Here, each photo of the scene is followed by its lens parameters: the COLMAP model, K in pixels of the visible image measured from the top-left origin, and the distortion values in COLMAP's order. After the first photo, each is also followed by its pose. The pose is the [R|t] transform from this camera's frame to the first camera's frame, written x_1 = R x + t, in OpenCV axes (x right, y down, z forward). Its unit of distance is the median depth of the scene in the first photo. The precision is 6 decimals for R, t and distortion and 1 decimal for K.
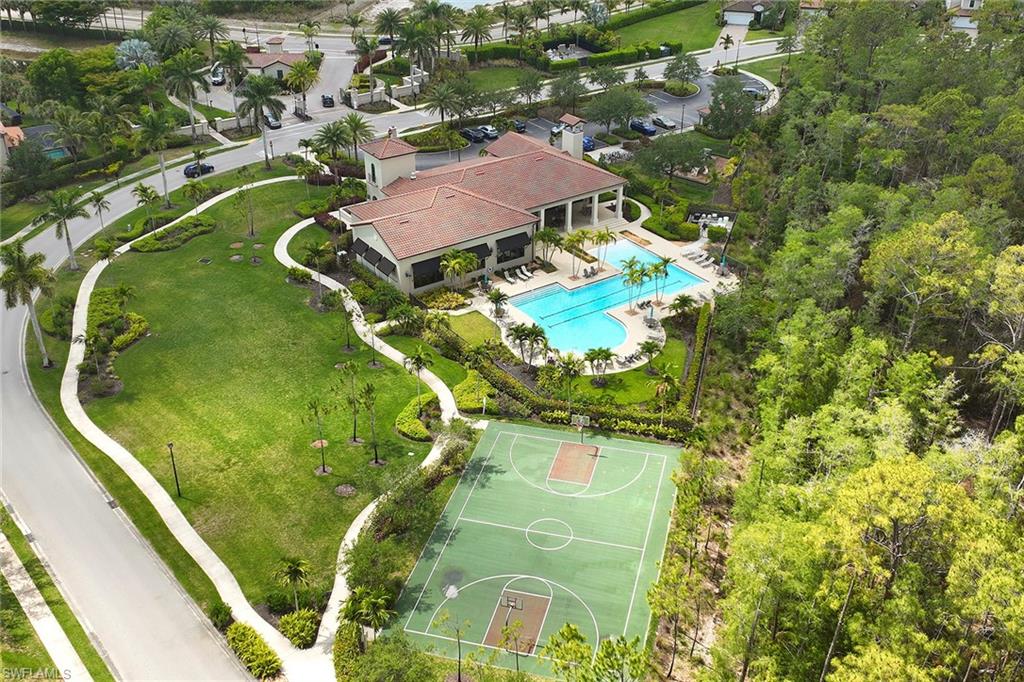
lens RADIAL K [[957.2, 0, 512.0], [0, 957.2, 341.0], [0, 0, 1]] dist [0.005366, 0.004890]
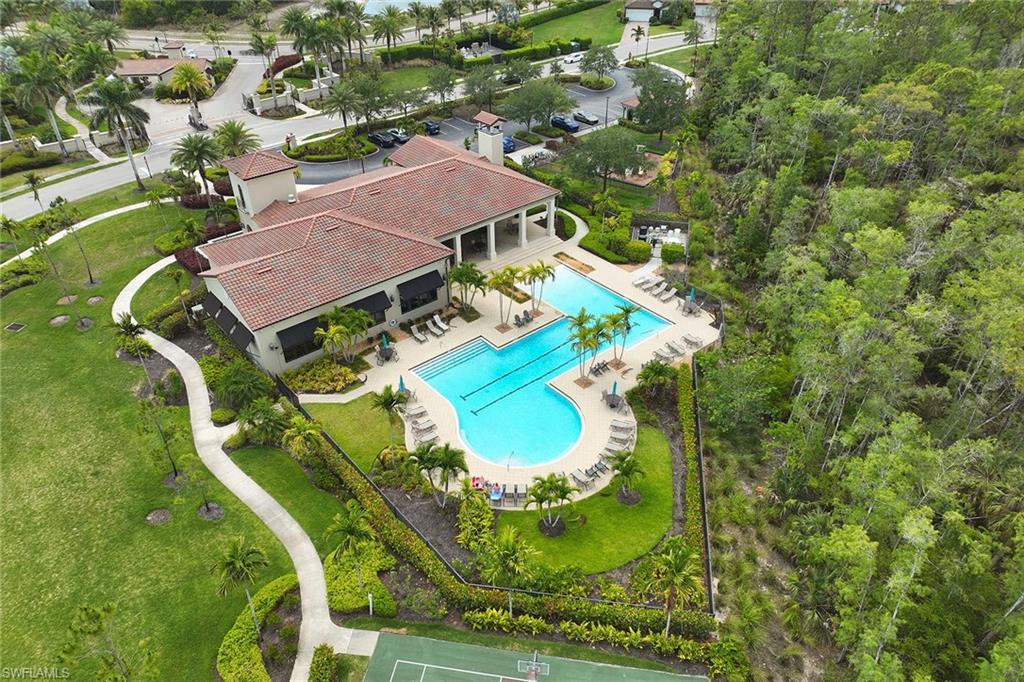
lens RADIAL K [[706.3, 0, 512.0], [0, 706.3, 341.0], [0, 0, 1]] dist [0.003889, 0.003171]
pose [[0.995224, -0.062422, 0.075053, 0.024467], [0.056378, 0.995190, 0.080121, -0.085297], [-0.079693, -0.075507, 0.993956, 0.367730]]
